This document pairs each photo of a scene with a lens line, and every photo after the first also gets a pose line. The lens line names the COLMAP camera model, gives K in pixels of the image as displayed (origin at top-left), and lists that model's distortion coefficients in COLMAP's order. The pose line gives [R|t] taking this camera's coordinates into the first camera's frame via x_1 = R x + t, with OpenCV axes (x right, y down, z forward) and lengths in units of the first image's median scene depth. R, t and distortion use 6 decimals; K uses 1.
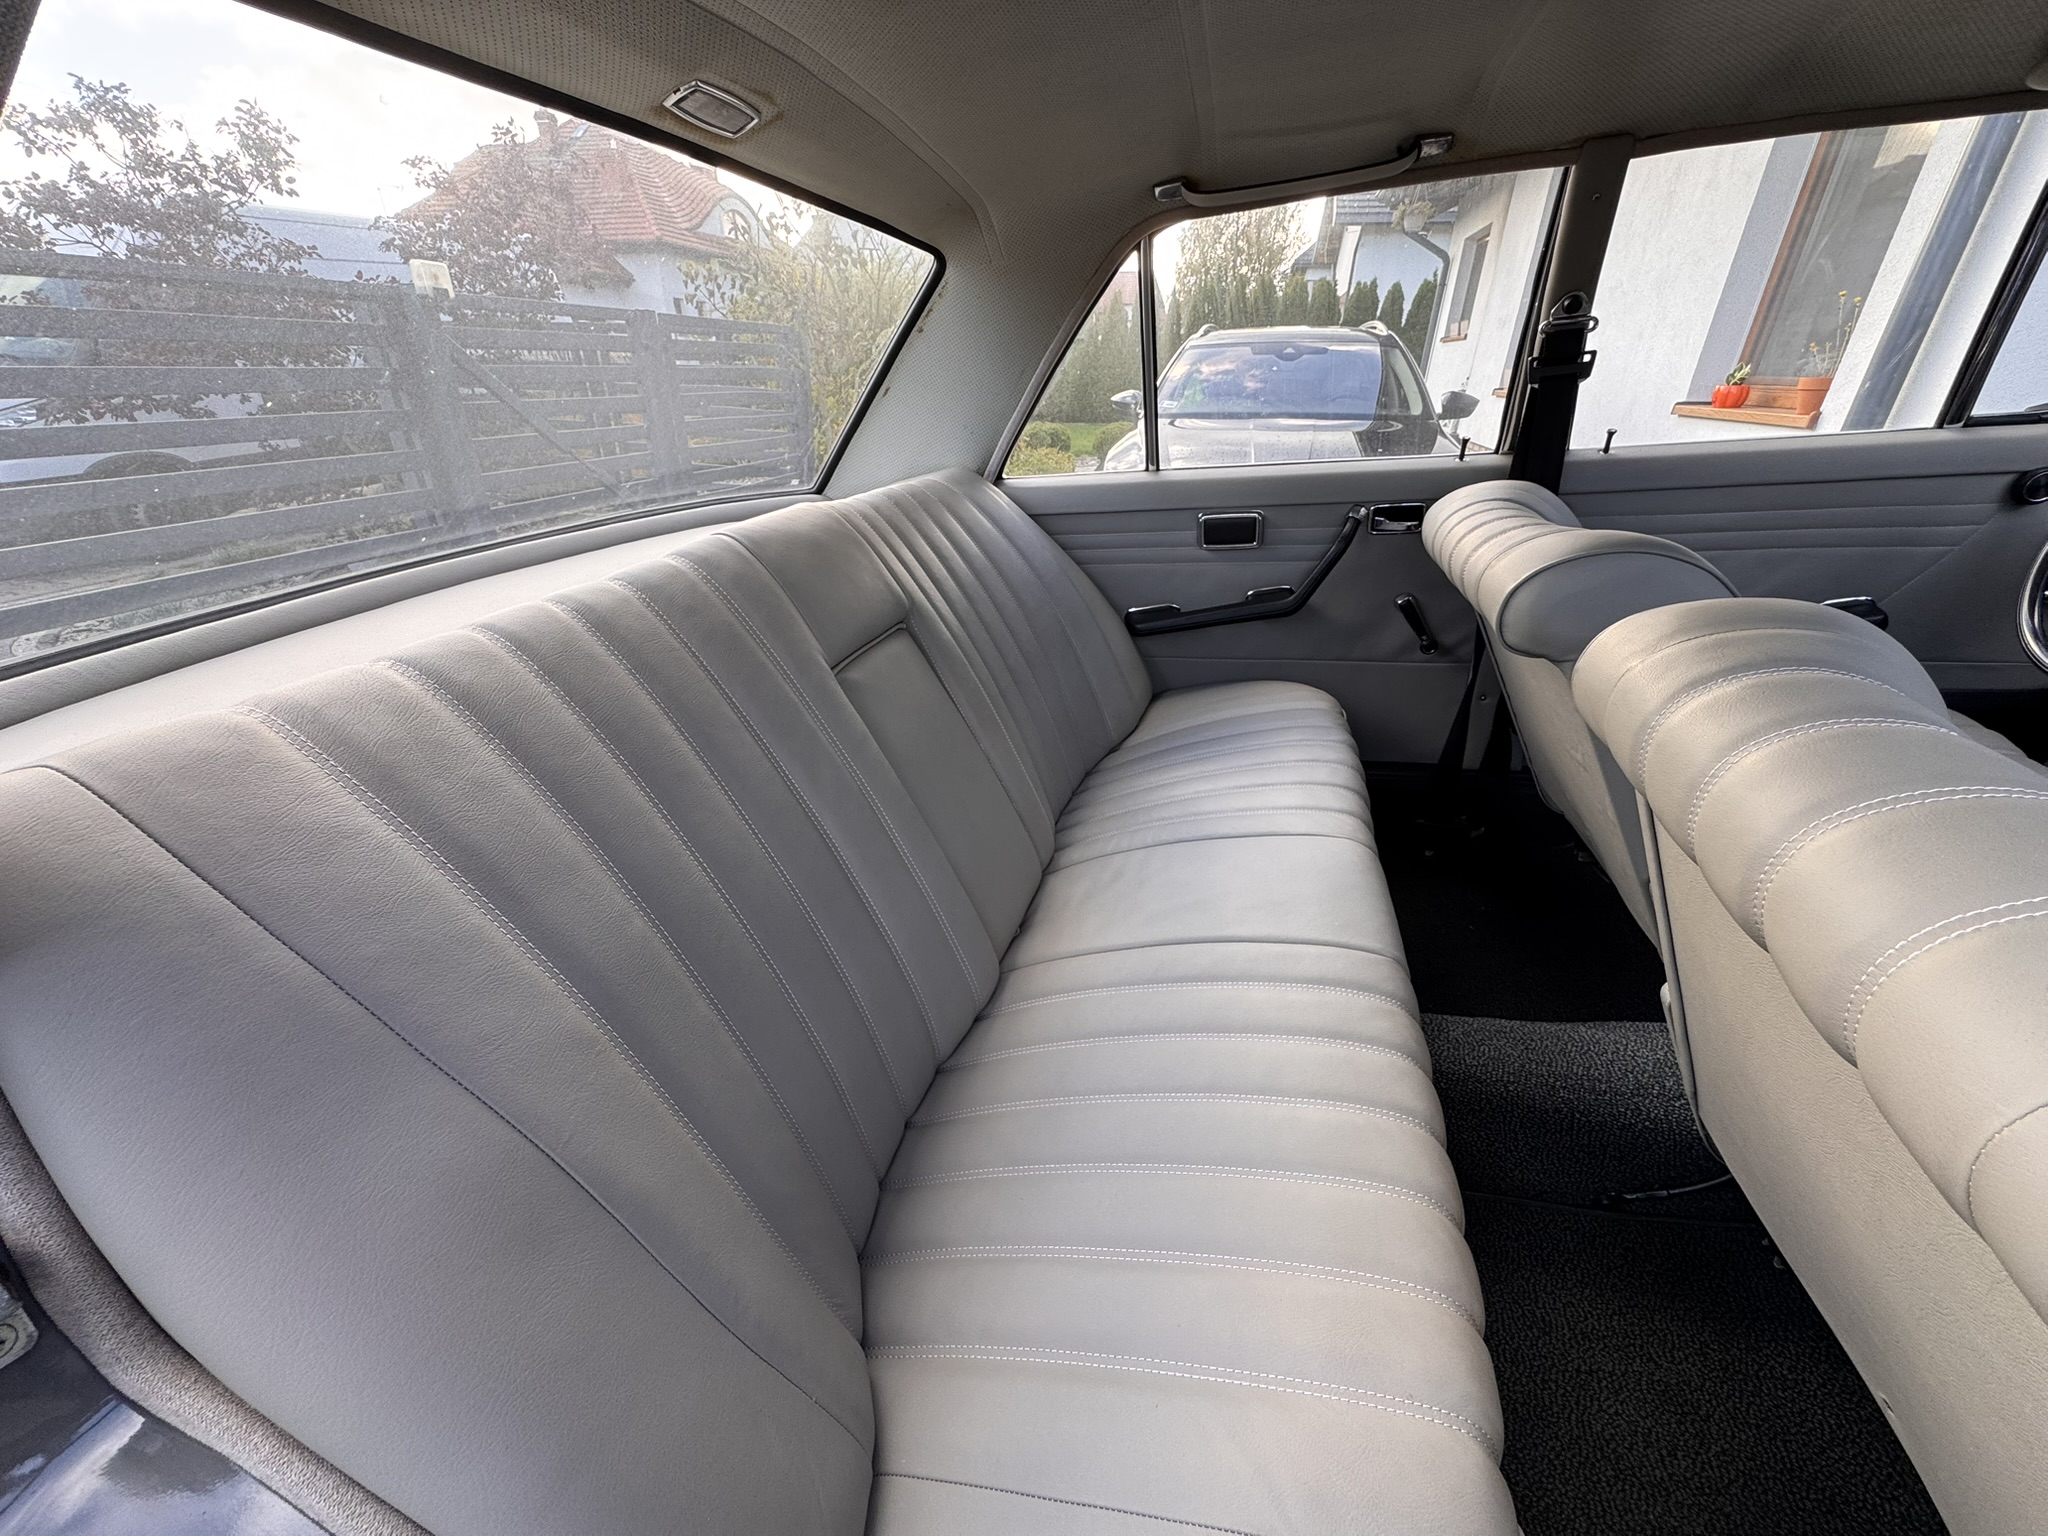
lens RADIAL K [[821.5, 0, 1026.6], [0, 821.5, 765.9], [0, 0, 1]] dist [-0.002295, 0.000551]
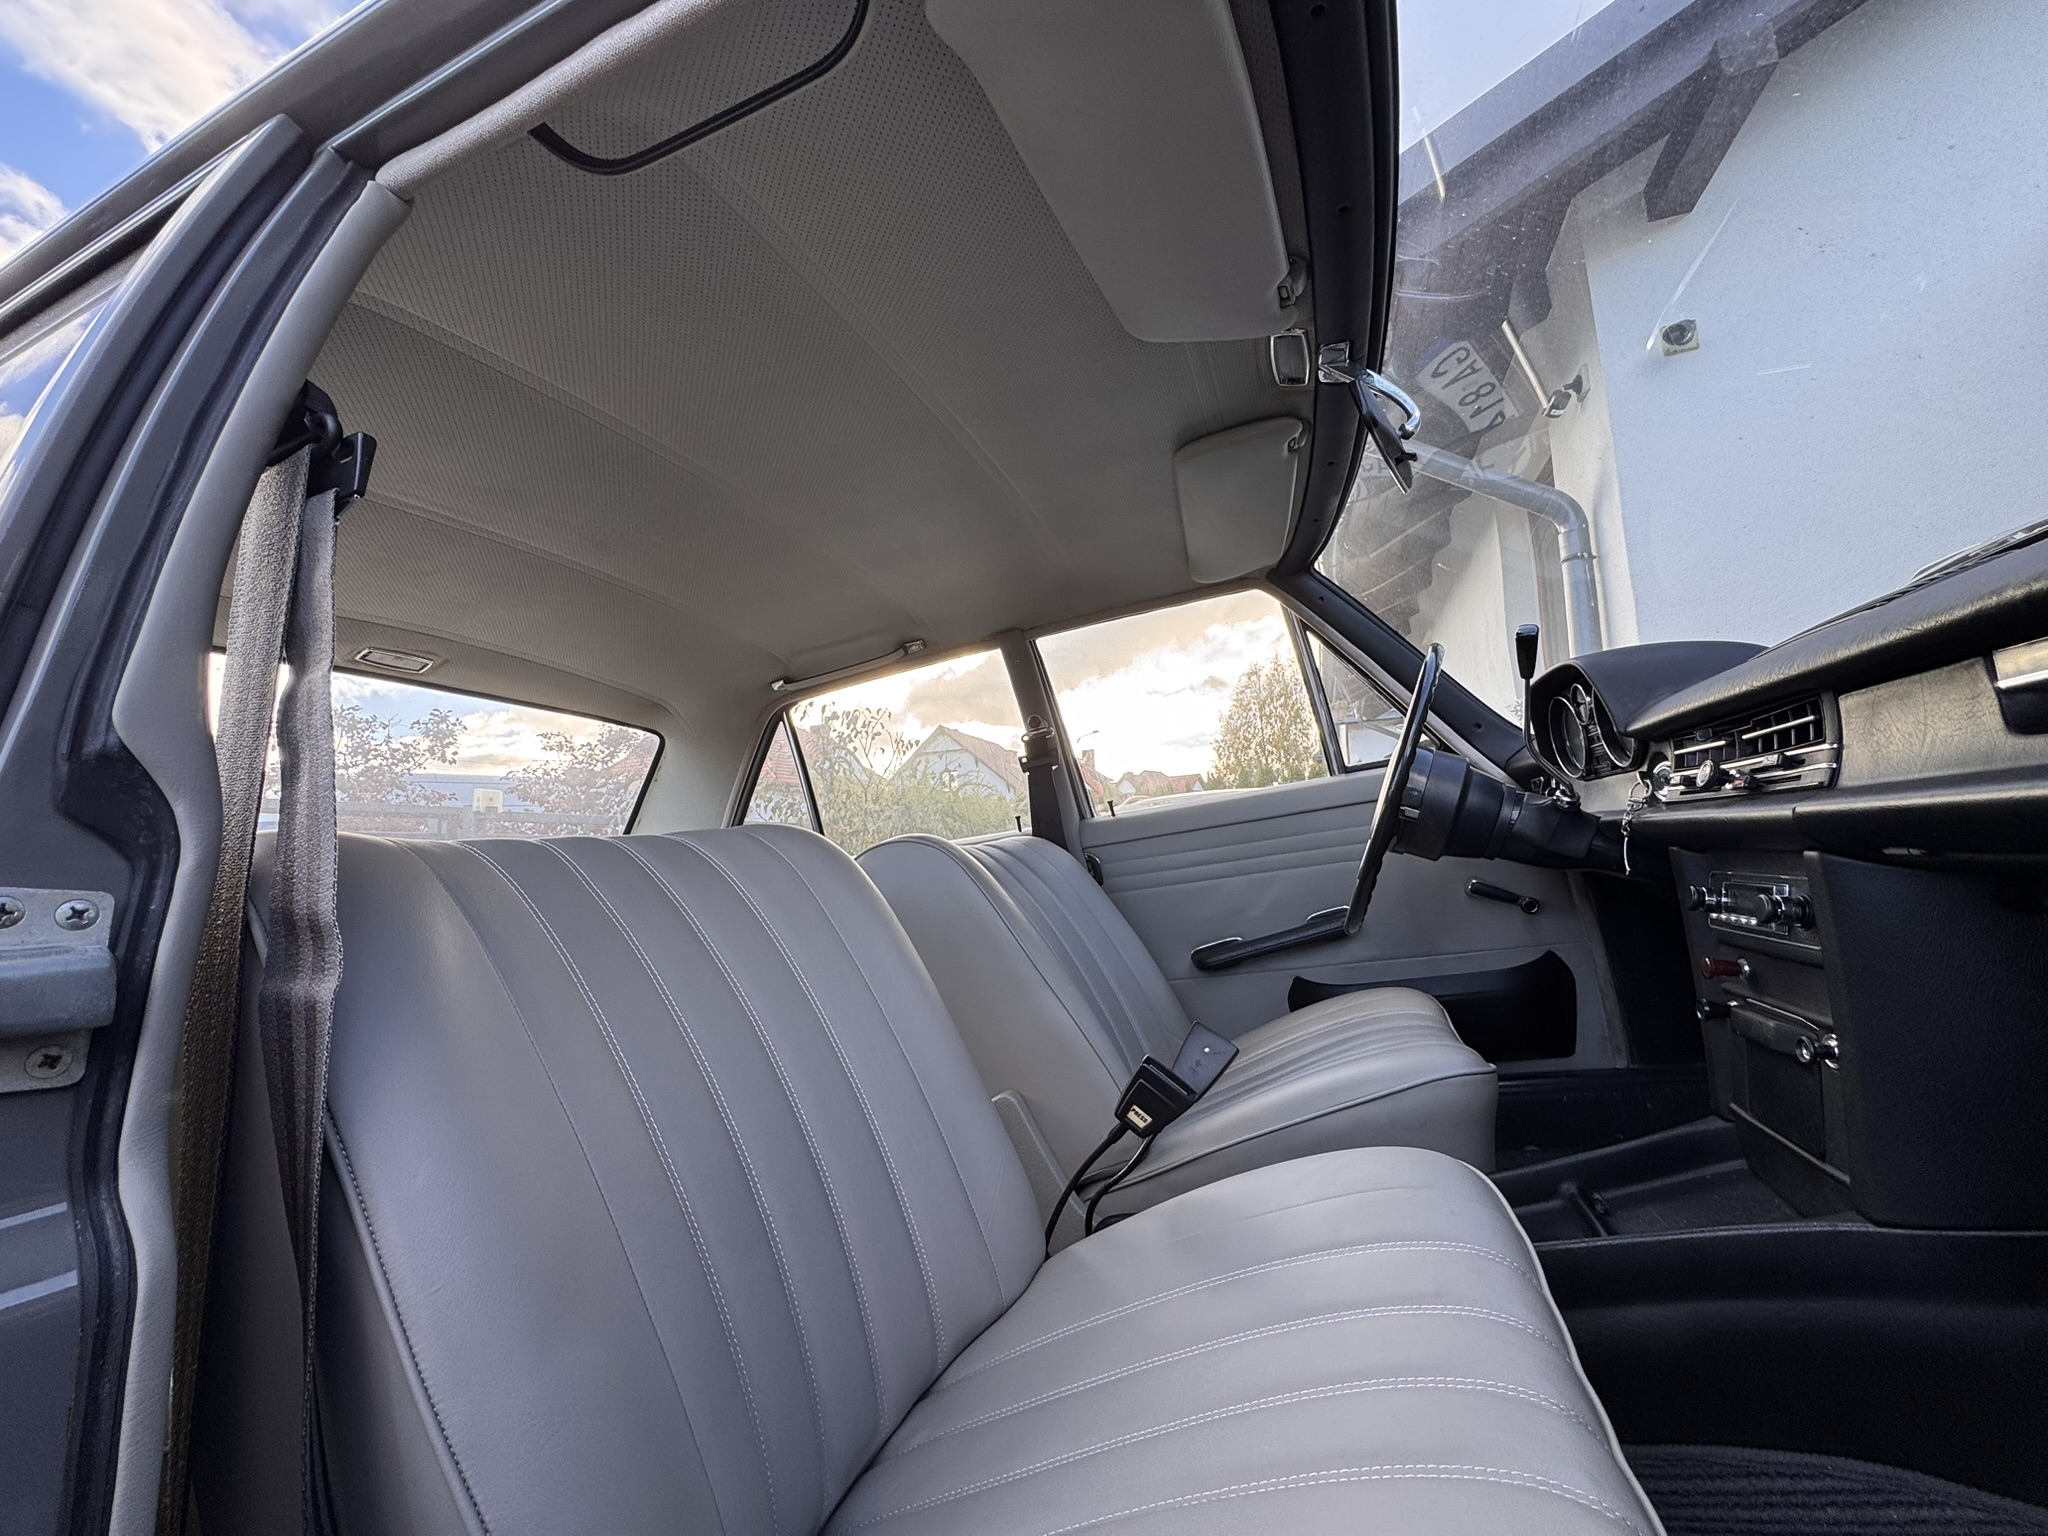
lens RADIAL K [[807.2, 0, 1020.9], [0, 807.2, 773.7], [0, 0, 1]] dist [-0.000608, -0.000710]
pose [[0.991981, -0.078806, -0.098808, 0.618864], [0.014565, 0.847869, -0.530005, 0.216039], [0.125544, 0.524316, 0.842218, -0.123572]]
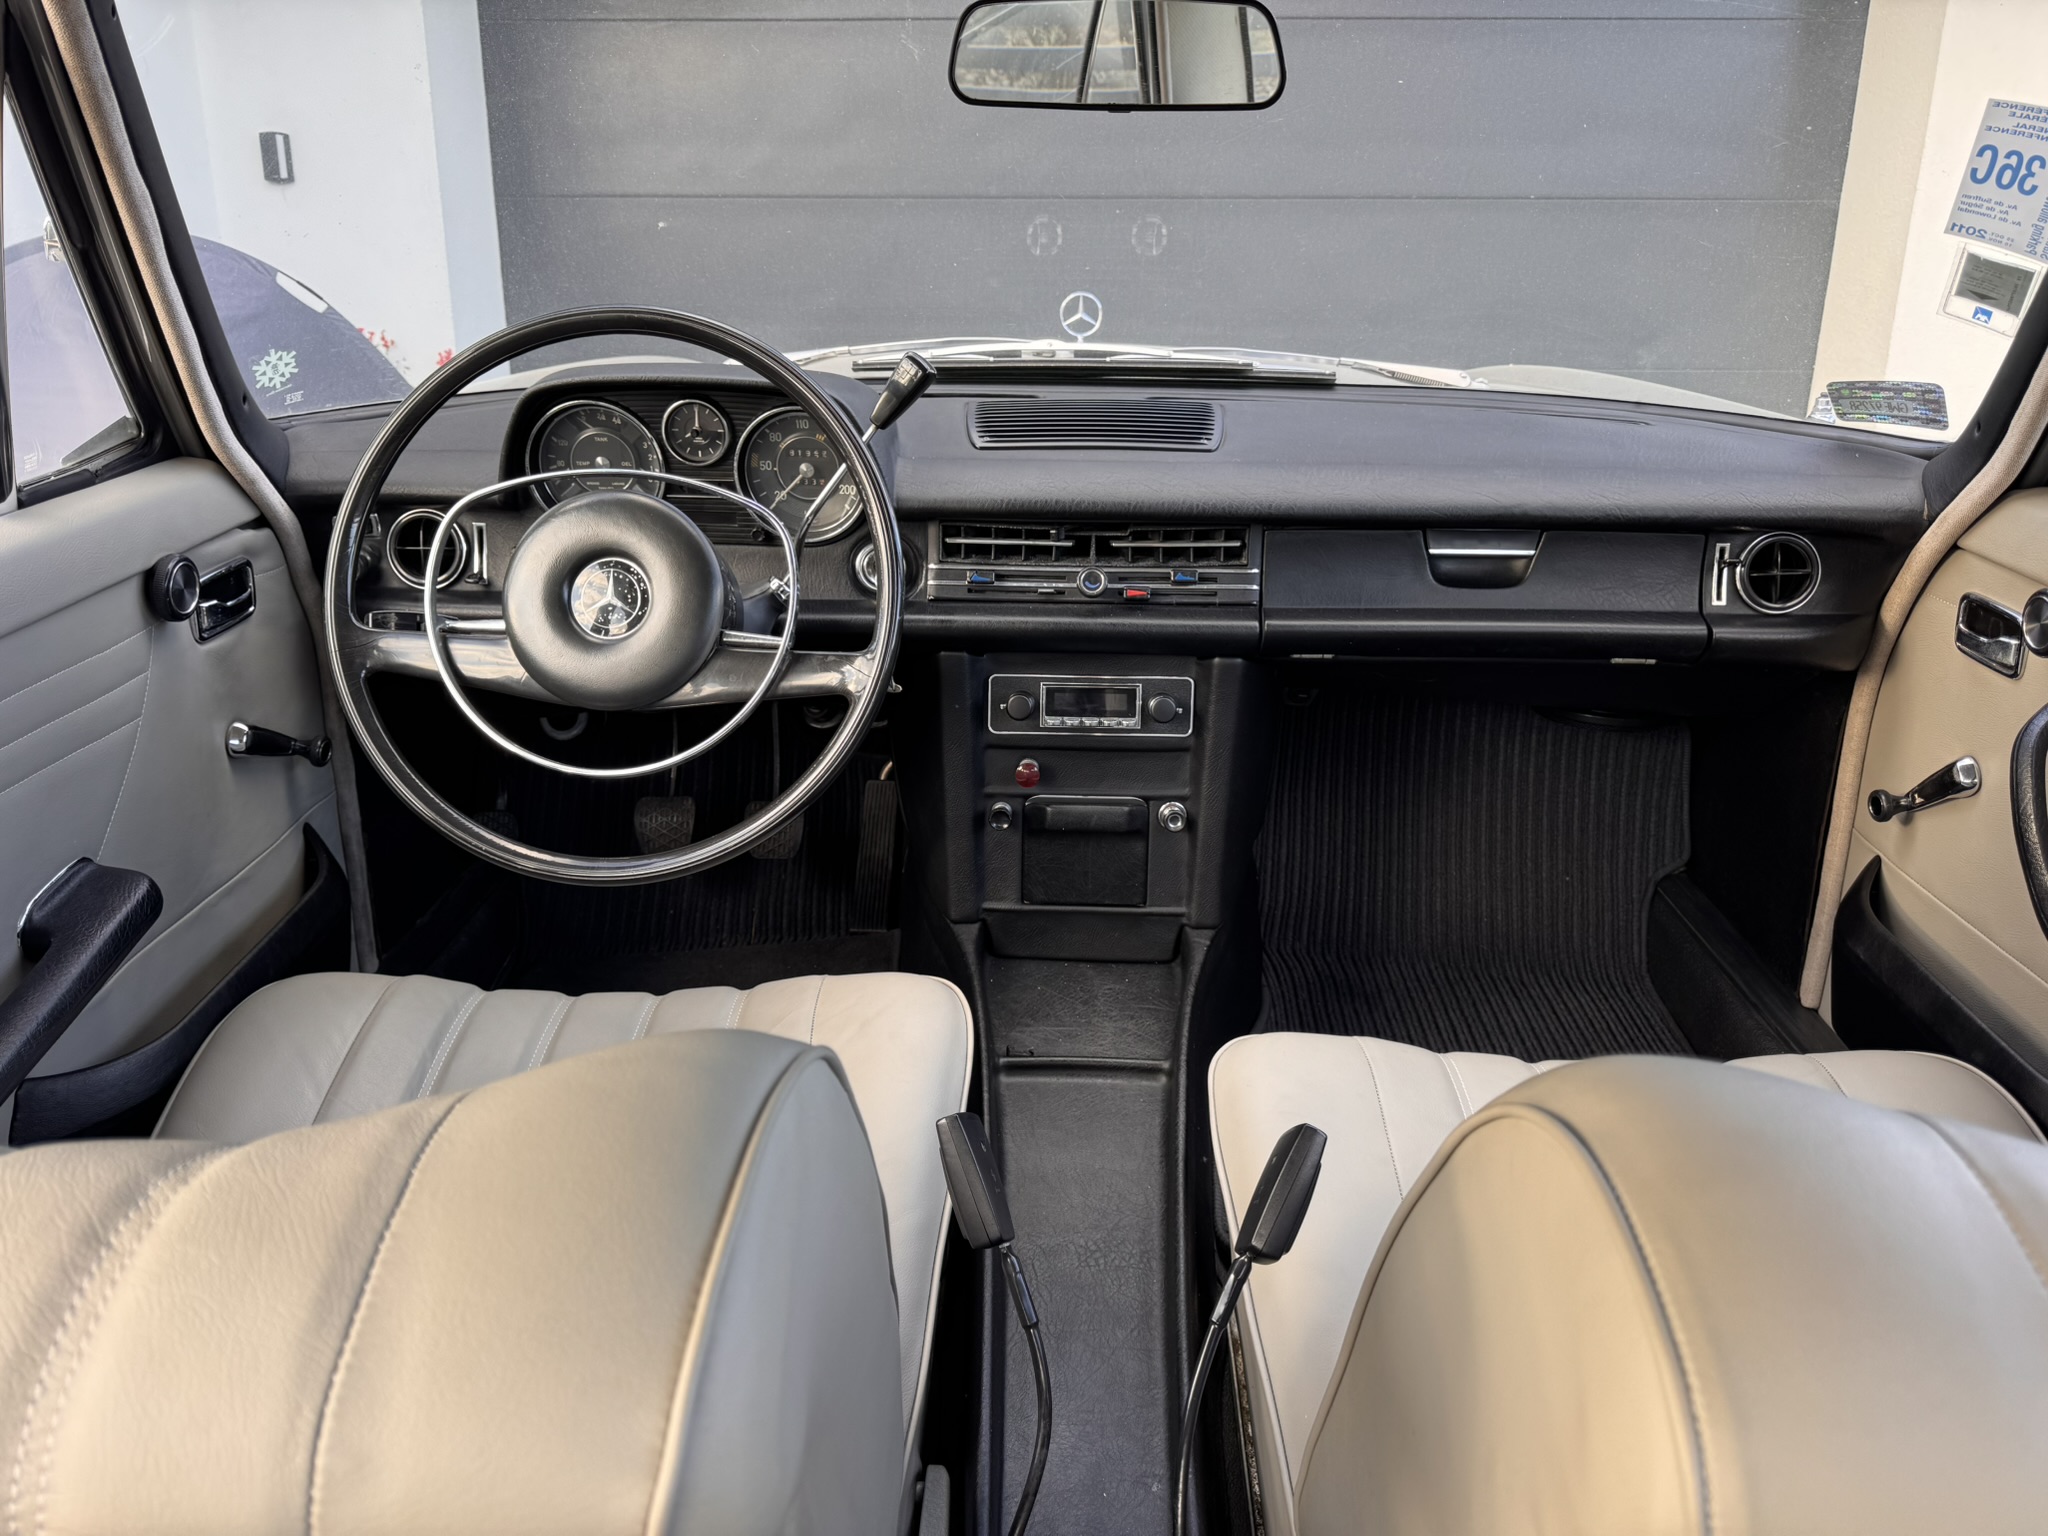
lens RADIAL K [[1429.2, 0, 1024.0], [0, 1429.2, 768.0], [0, 0, 1]] dist [0.003904, -0.021127]
pose [[-0.220126, -0.307206, 0.925834, 0.167209], [0.417458, 0.828142, 0.374045, -0.295060], [-0.881631, 0.468834, -0.054050, 0.497305]]
